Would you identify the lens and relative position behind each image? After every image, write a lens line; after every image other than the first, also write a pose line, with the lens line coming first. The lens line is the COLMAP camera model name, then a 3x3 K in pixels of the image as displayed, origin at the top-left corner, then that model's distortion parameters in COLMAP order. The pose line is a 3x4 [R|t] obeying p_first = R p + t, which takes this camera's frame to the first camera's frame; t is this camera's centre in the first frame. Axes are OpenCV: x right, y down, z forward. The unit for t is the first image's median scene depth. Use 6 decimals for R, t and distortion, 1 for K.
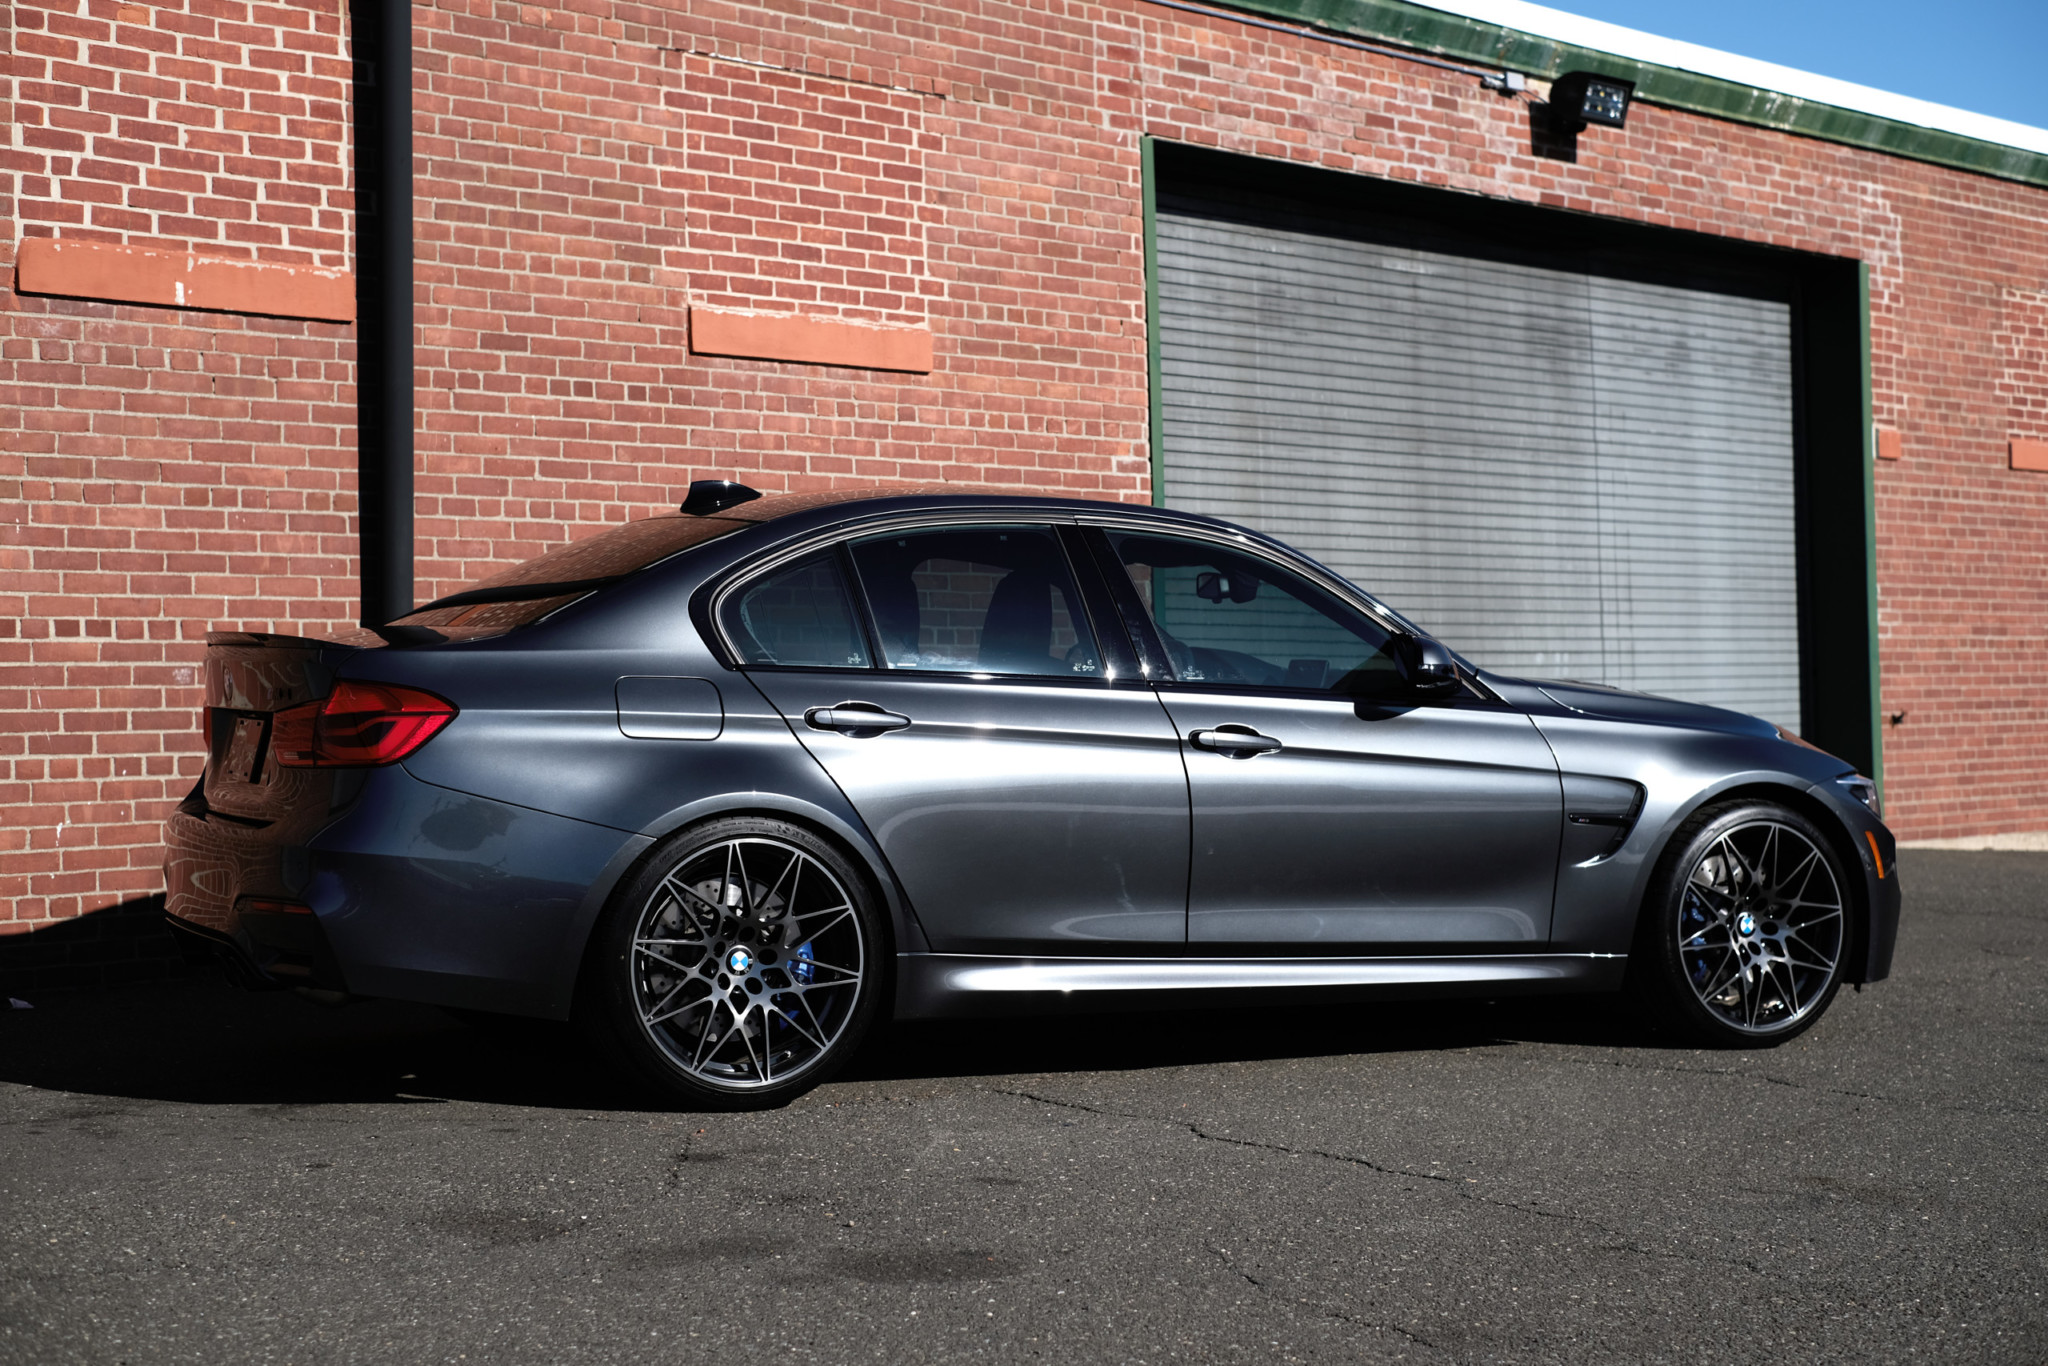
lens RADIAL K [[3157.3, 0, 1033.7], [0, 3157.3, 680.2], [0, 0, 1]] dist [-0.026308, 0.000000]
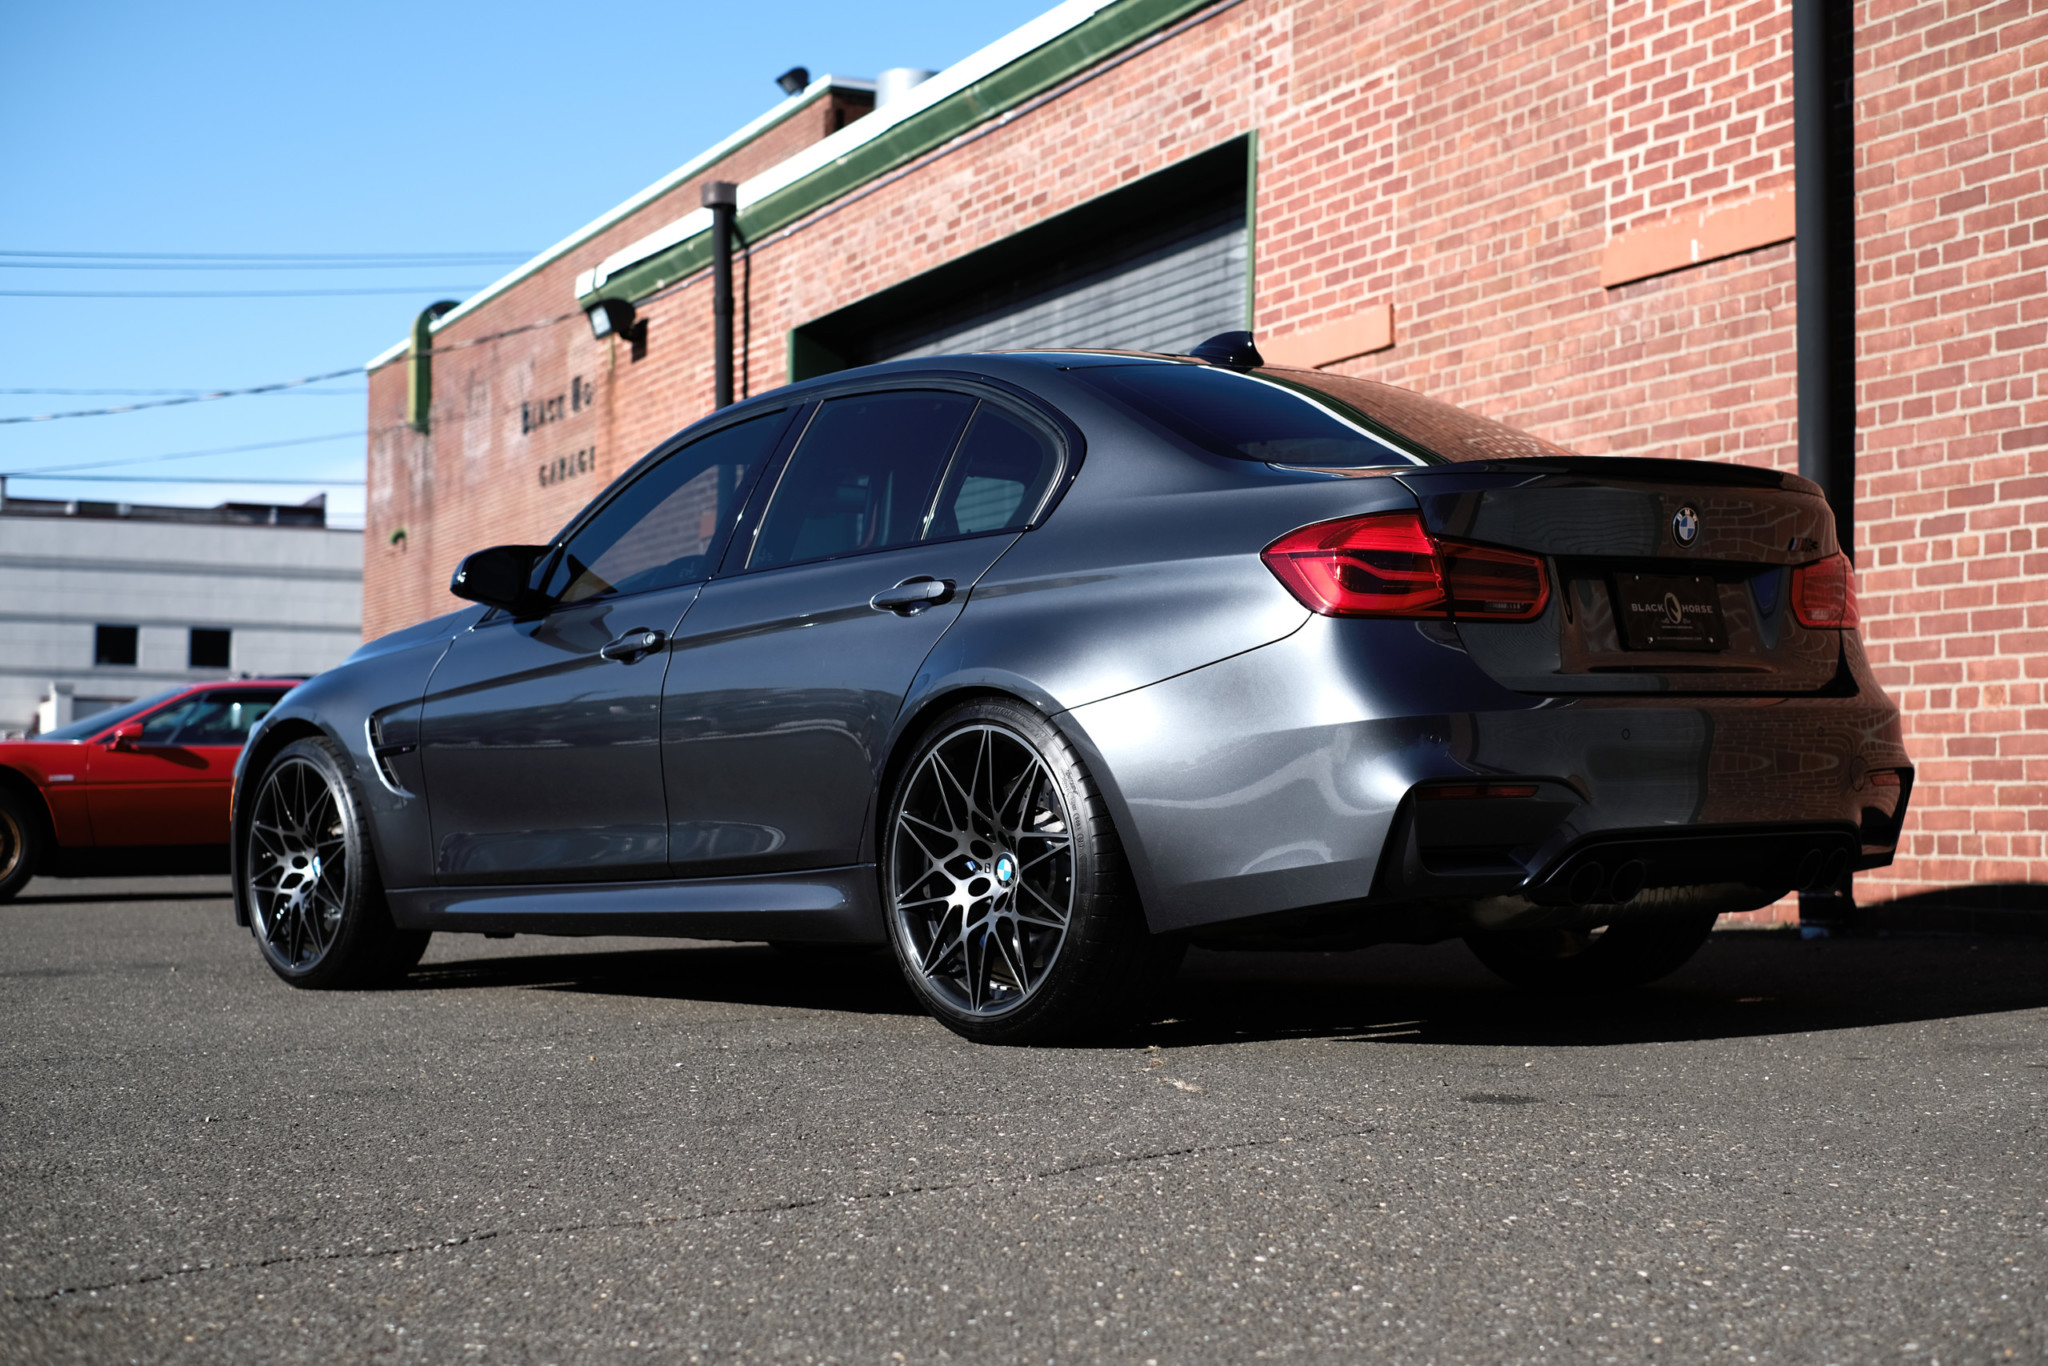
lens RADIAL K [[3157.3, 0, 1040.6], [0, 3157.3, 683.4], [0, 0, 1]] dist [-0.026308, 0.000000]
pose [[-0.364269, -0.027915, -0.930875, 0.684499], [0.011999, 0.999327, -0.034663, 0.045847], [0.931217, -0.023796, -0.363689, 1.061069]]
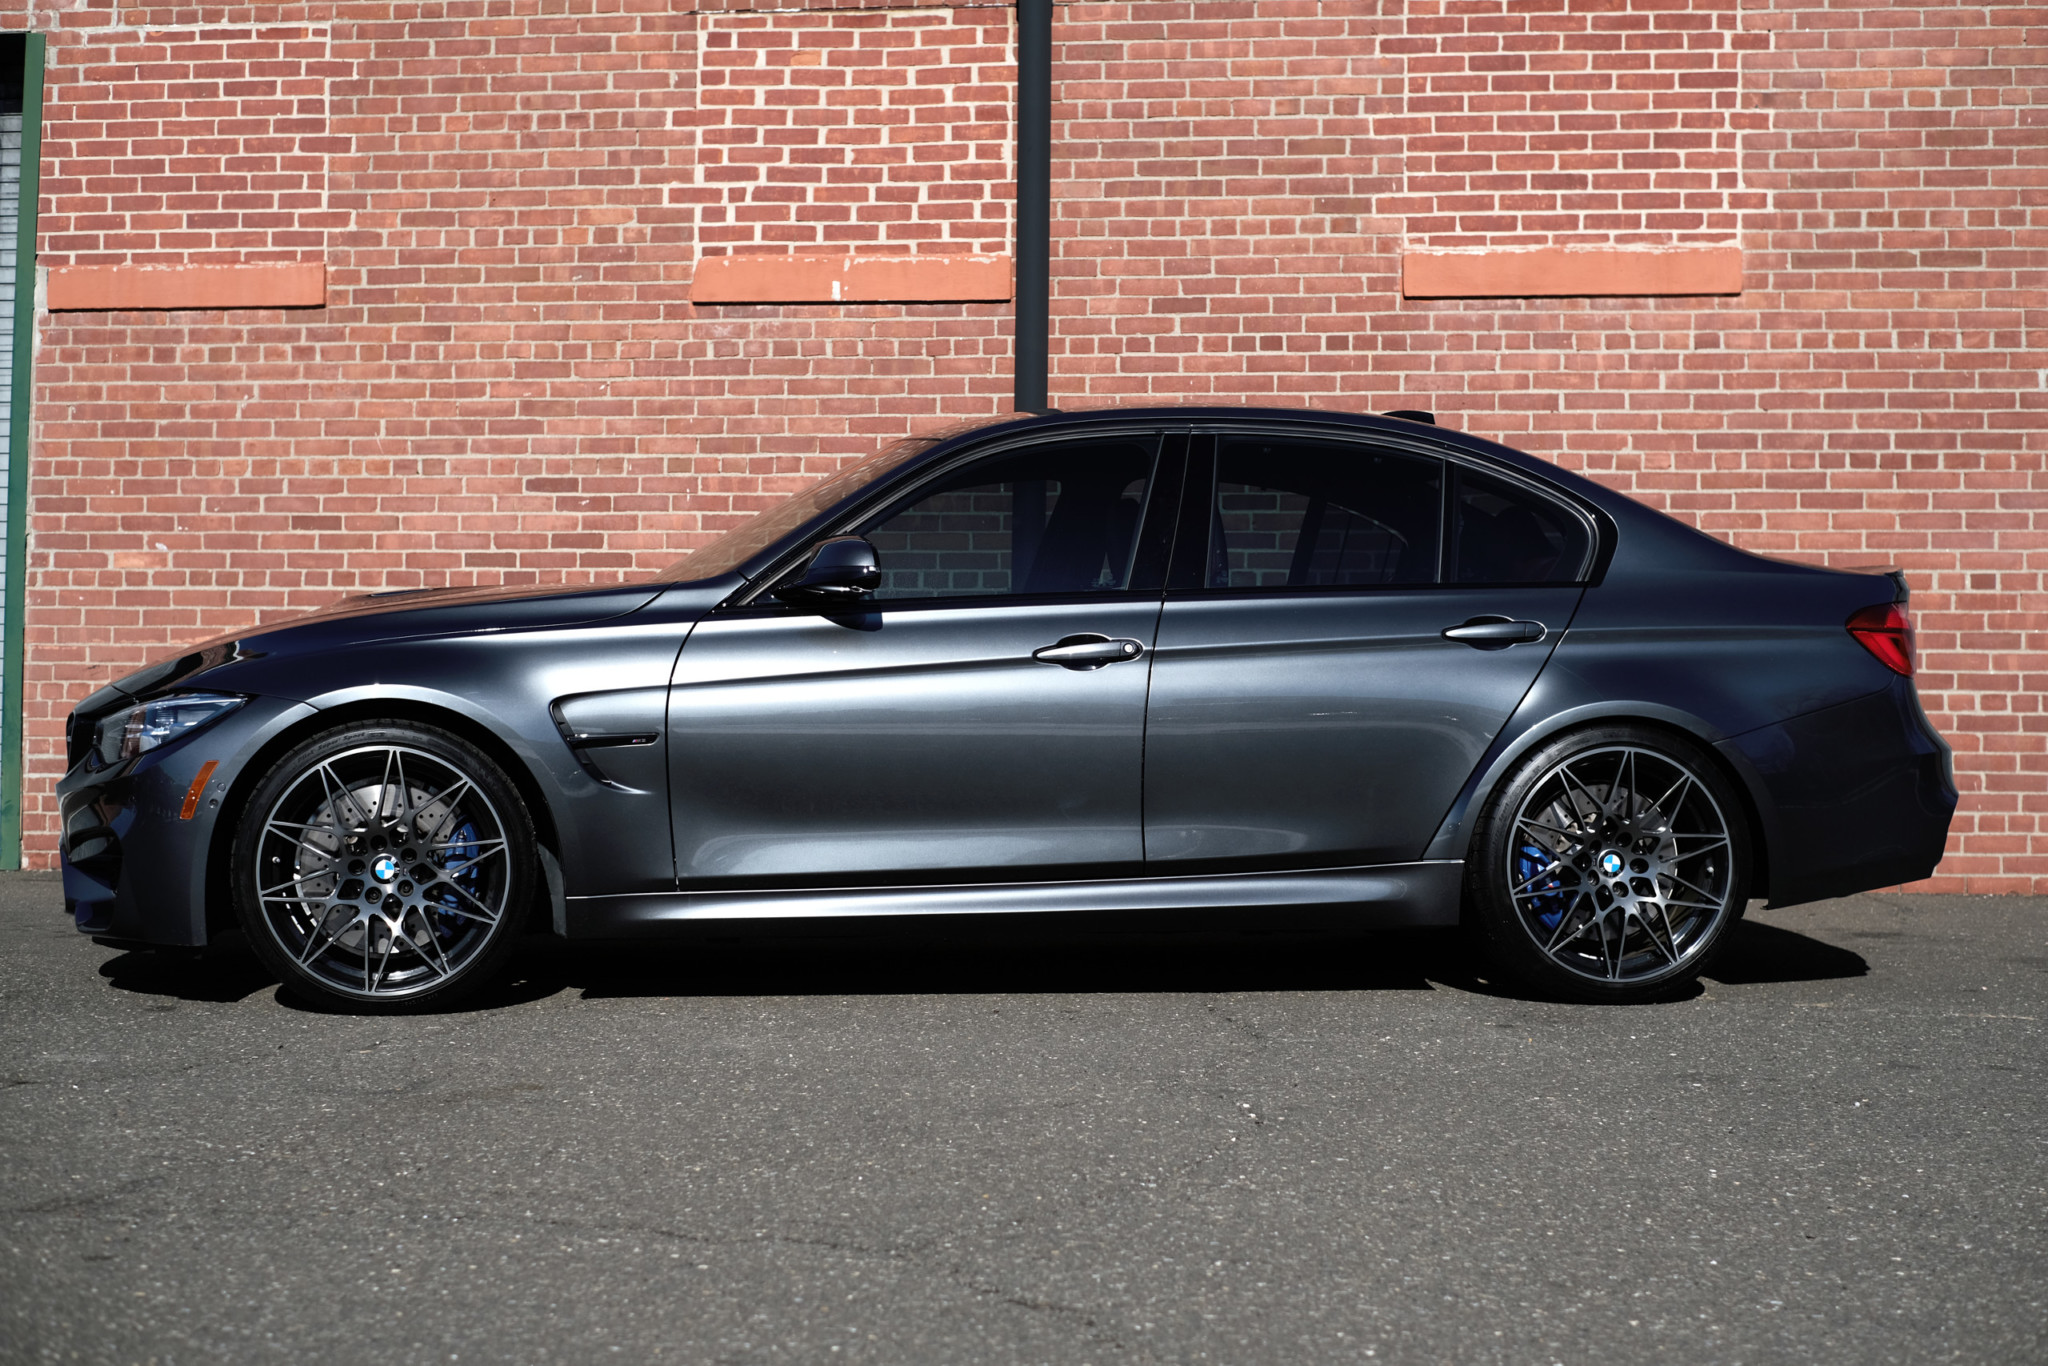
lens RADIAL K [[3157.3, 0, 1039.4], [0, 3157.3, 678.4], [0, 0, 1]] dist [-0.026308, 0.000000]
pose [[0.608863, 0.002581, -0.793271, 0.635098], [-0.010461, 0.999934, -0.004775, 0.023010], [0.793206, 0.011205, 0.608850, 0.317477]]
